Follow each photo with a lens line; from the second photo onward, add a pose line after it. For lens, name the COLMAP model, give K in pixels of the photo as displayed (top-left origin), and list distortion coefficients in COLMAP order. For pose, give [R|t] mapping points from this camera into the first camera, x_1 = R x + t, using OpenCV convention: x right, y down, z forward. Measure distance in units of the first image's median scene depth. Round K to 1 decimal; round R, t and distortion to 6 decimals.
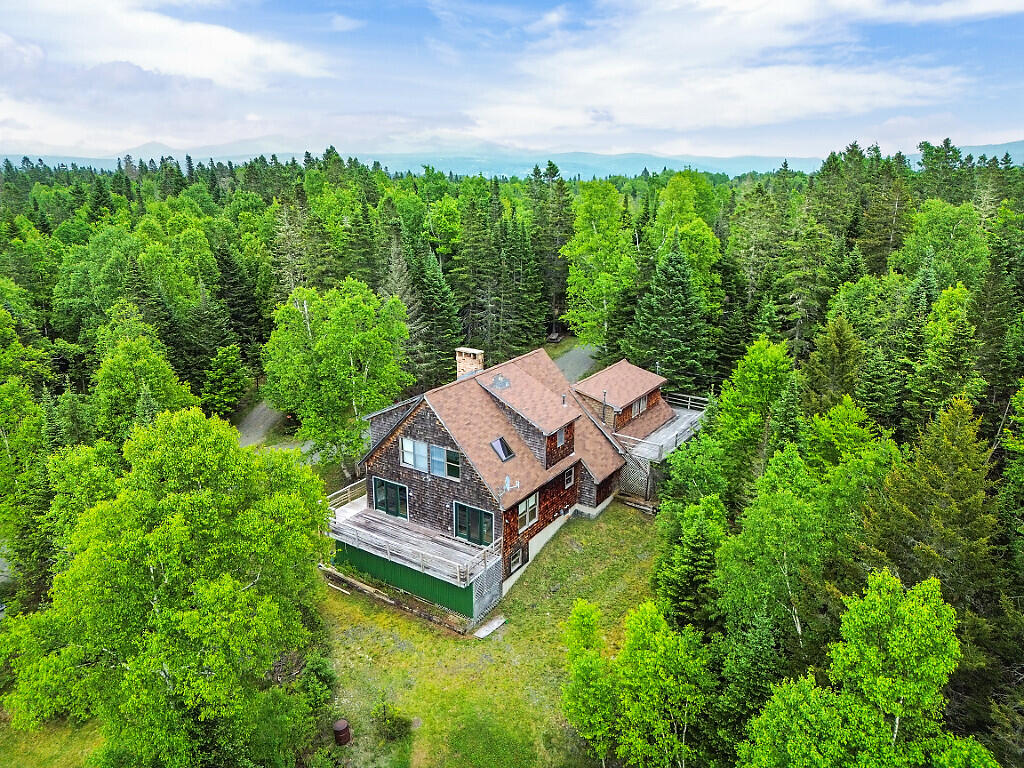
lens RADIAL K [[735.3, 0, 511.3], [0, 735.3, 383.9], [0, 0, 1]] dist [0.031372, 0.000795]
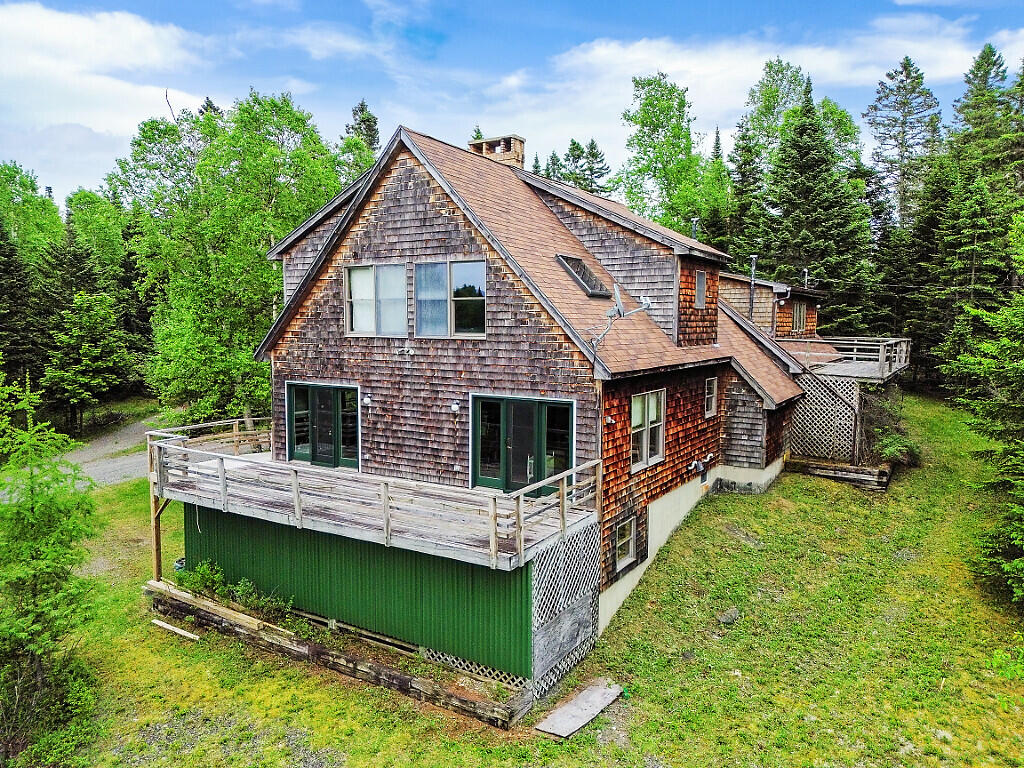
lens RADIAL K [[735.3, 0, 511.3], [0, 735.3, 383.3], [0, 0, 1]] dist [0.031372, 0.000795]
pose [[0.999834, -0.004401, 0.017697, -0.061083], [0.007917, 0.978966, -0.203869, 0.232928], [-0.016428, 0.203975, 0.978838, 0.587572]]
